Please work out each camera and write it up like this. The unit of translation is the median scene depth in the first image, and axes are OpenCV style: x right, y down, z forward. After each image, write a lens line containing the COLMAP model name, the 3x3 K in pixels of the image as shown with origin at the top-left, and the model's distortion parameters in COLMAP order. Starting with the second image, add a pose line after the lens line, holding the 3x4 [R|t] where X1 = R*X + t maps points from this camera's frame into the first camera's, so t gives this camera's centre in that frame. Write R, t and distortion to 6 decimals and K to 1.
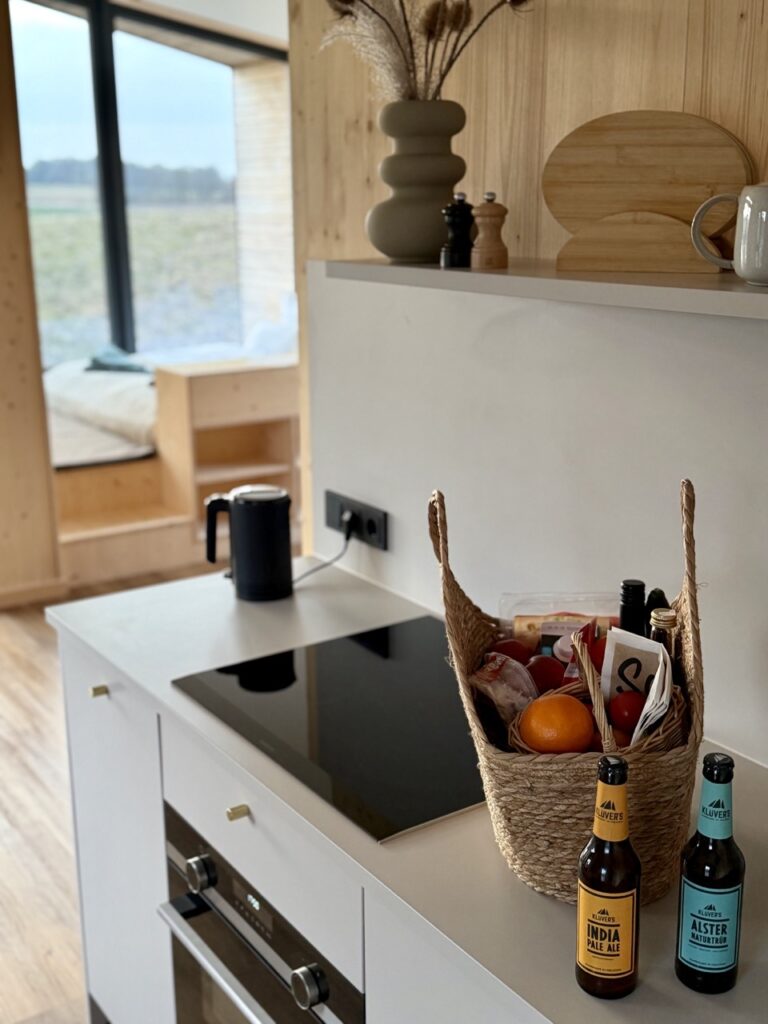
lens RADIAL K [[1199.3, 0, 384.0], [0, 1199.3, 512.0], [0, 0, 1]] dist [0.171503, 0.009009]
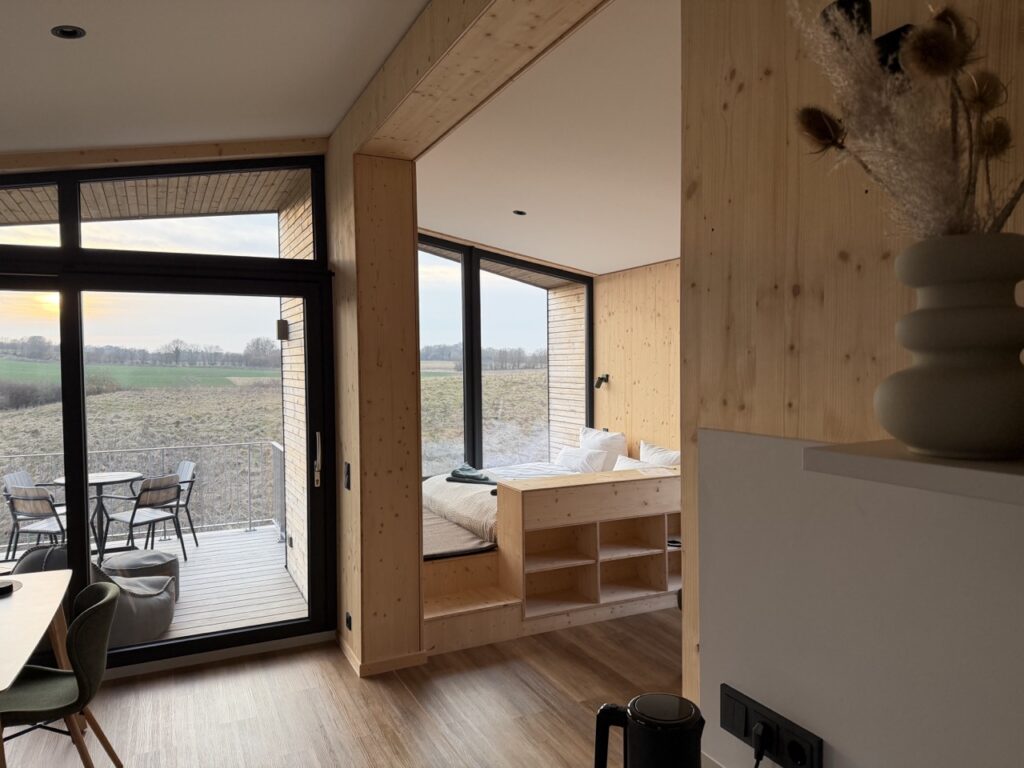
lens RADIAL K [[715.9, 0, 512.0], [0, 715.9, 384.0], [0, 0, 1]] dist [0.009217, -0.007002]
pose [[0.989409, -0.005048, -0.145069, -0.053128], [-0.027623, 0.974584, -0.222313, -0.048340], [0.142504, 0.223965, 0.964122, 0.182426]]
